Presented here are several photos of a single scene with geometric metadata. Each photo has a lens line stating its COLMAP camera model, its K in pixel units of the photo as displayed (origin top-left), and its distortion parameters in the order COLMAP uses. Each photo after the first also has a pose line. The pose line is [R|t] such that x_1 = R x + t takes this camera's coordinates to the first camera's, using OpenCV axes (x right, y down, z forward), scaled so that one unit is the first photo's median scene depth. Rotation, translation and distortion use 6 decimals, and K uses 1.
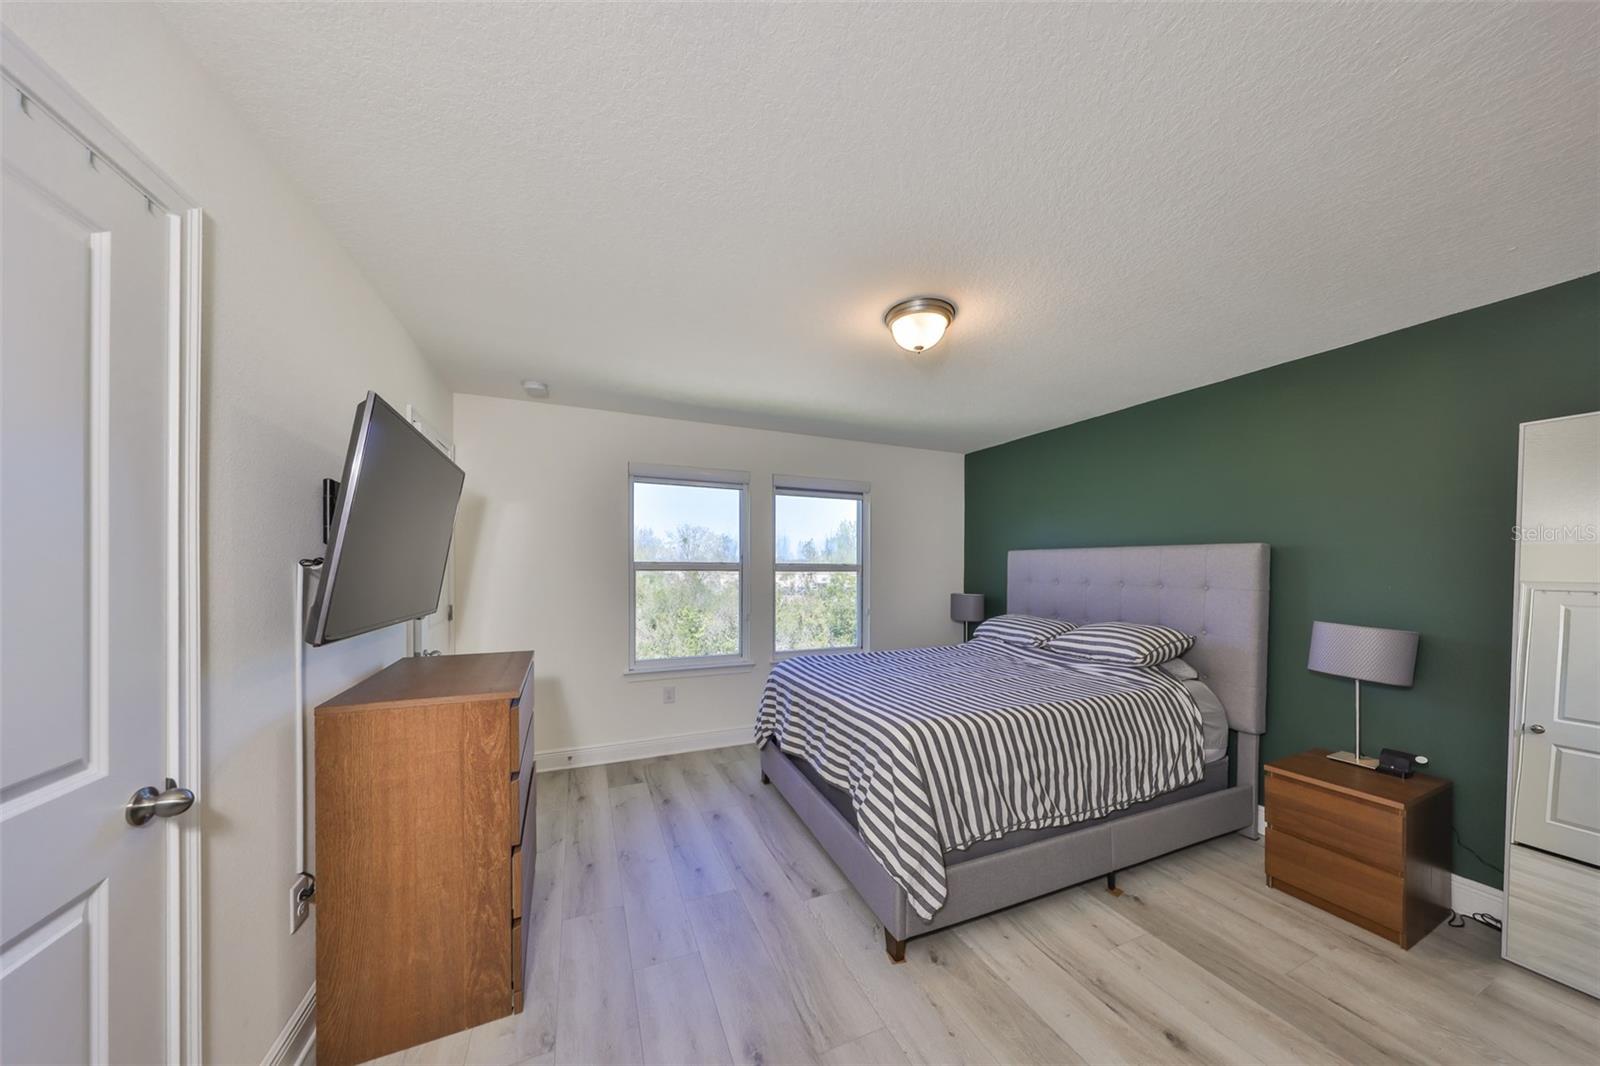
lens RADIAL K [[499.0, 0, 804.3], [0, 499.0, 569.6], [0, 0, 1]] dist [-0.002700, -0.000169]
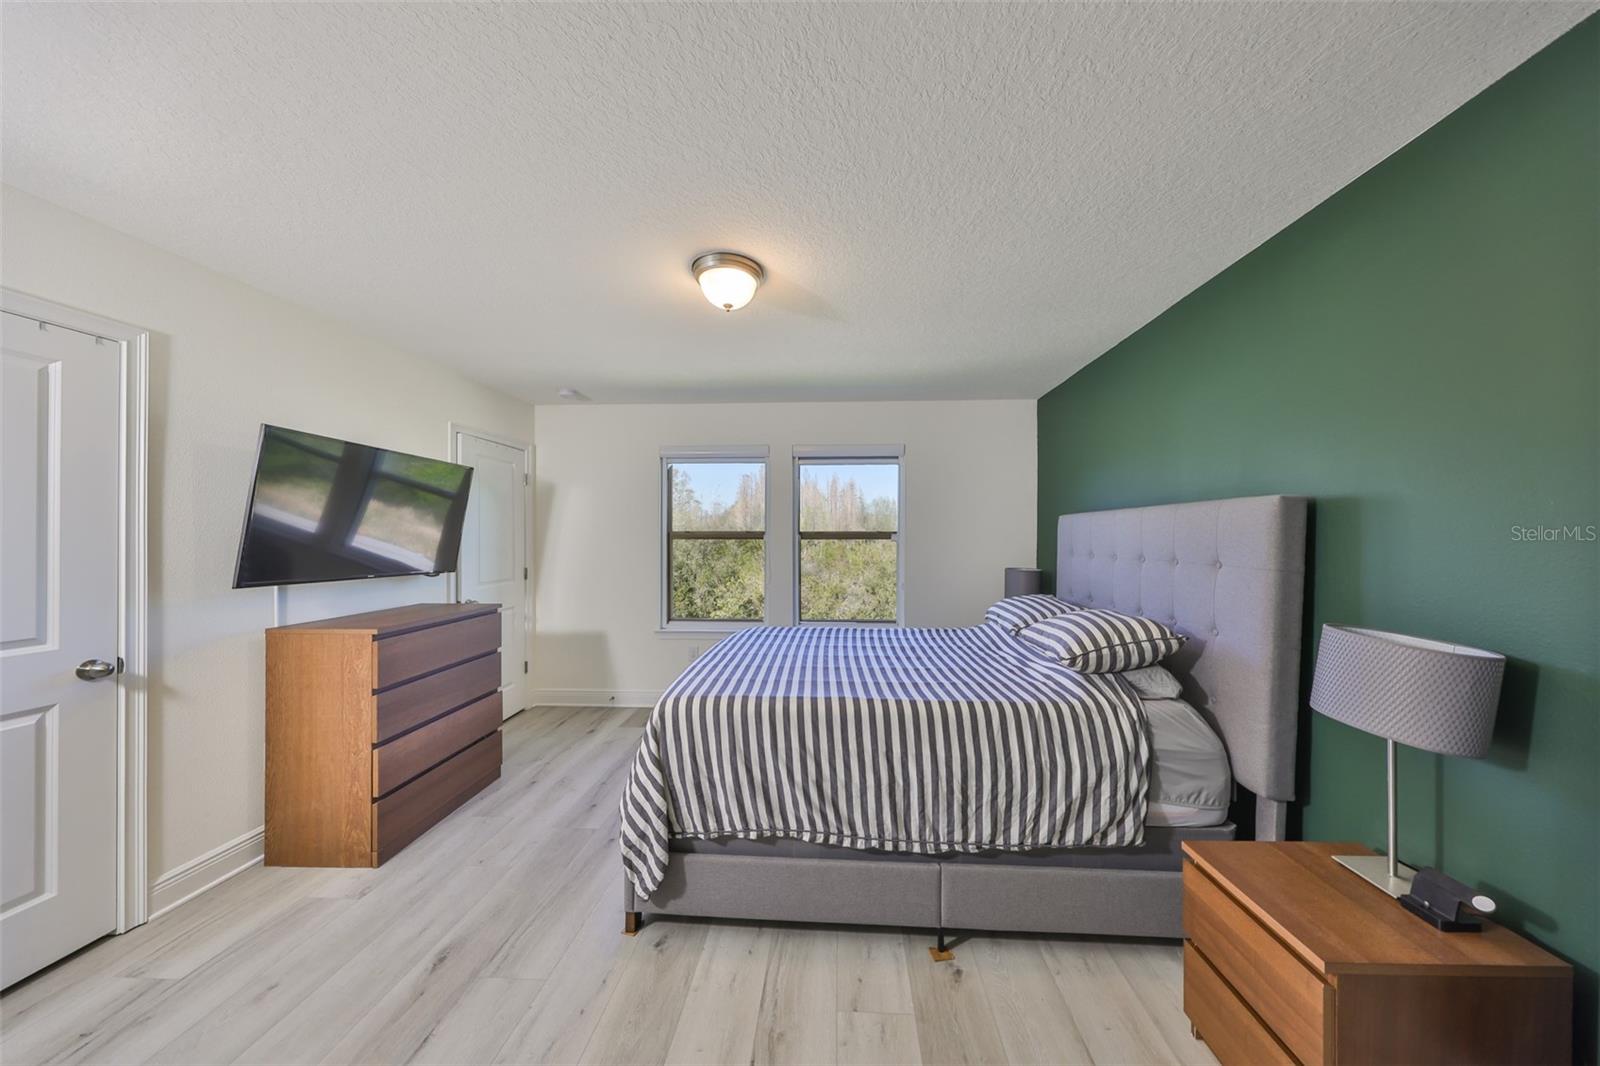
lens RADIAL K [[499.0, 0, 814.0], [0, 499.0, 537.5], [0, 0, 1]] dist [-0.002700, -0.000169]
pose [[0.900822, -0.003959, -0.434170, 0.763204], [0.002009, 0.999986, -0.004949, 0.002093], [0.434184, 0.003586, 0.900817, 0.209468]]
